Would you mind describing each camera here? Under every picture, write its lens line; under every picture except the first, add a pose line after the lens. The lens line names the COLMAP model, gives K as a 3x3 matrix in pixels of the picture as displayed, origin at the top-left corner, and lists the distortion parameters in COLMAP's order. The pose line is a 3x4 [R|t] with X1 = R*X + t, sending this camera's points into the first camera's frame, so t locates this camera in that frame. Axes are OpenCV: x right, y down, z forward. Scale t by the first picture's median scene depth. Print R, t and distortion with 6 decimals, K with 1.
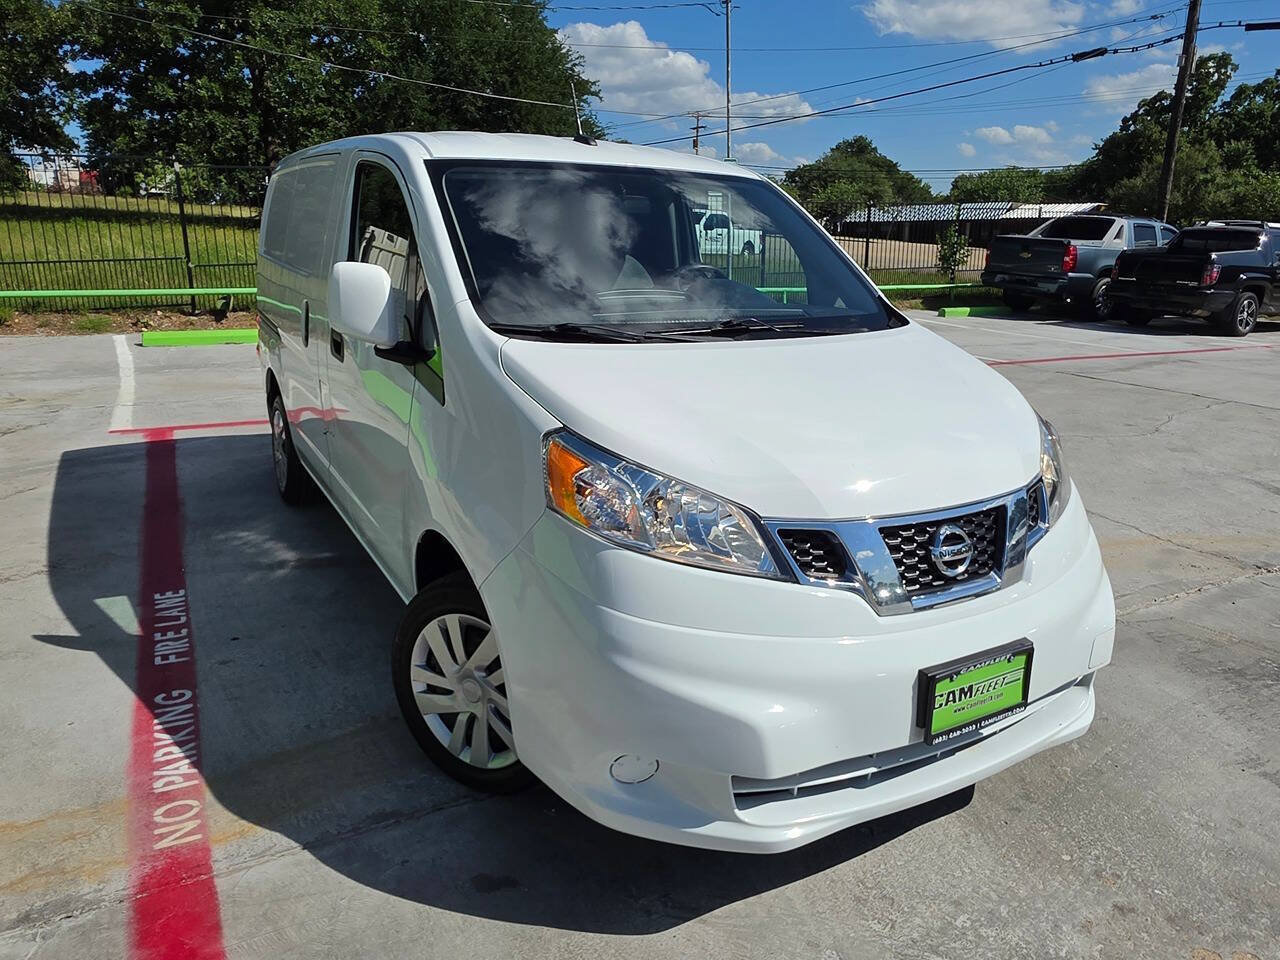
lens RADIAL K [[901.3, 0, 645.7], [0, 901.3, 455.0], [0, 0, 1]] dist [0.016246, -0.015206]
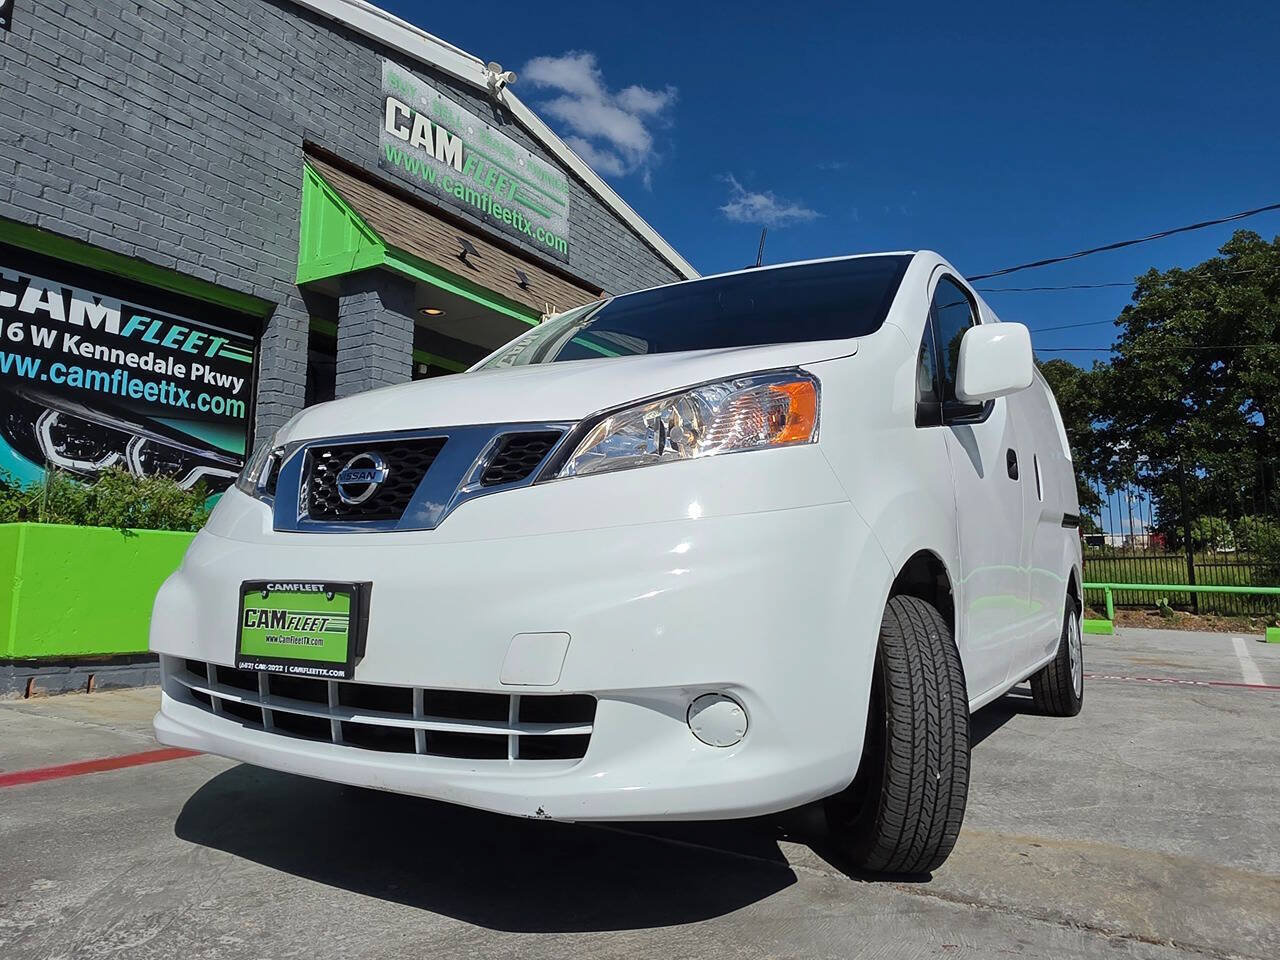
lens RADIAL K [[901.3, 0, 647.2], [0, 901.3, 456.2], [0, 0, 1]] dist [0.016246, -0.015206]
pose [[0.481758, -0.131360, -0.866403, 1.011498], [-0.214104, 0.941092, -0.261736, 0.209938], [0.849746, 0.311594, 0.425254, 0.694918]]
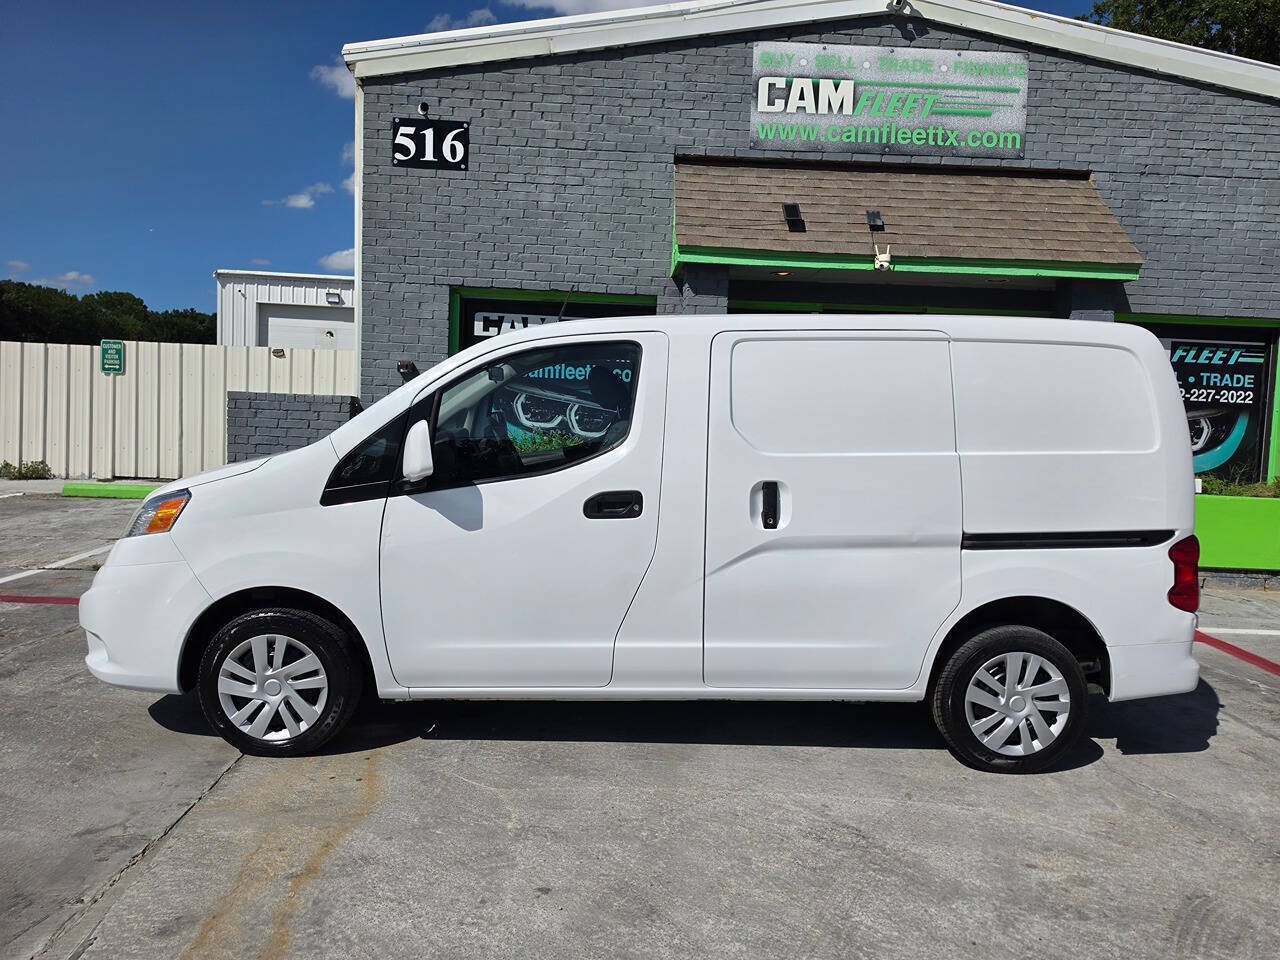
lens RADIAL K [[901.3, 0, 642.8], [0, 901.3, 478.6], [0, 0, 1]] dist [0.016246, -0.015206]
pose [[-0.480189, 0.039152, -0.876291, 1.361854], [-0.248071, 0.952158, 0.178480, -0.535612], [0.841356, 0.303087, -0.447503, 2.357624]]
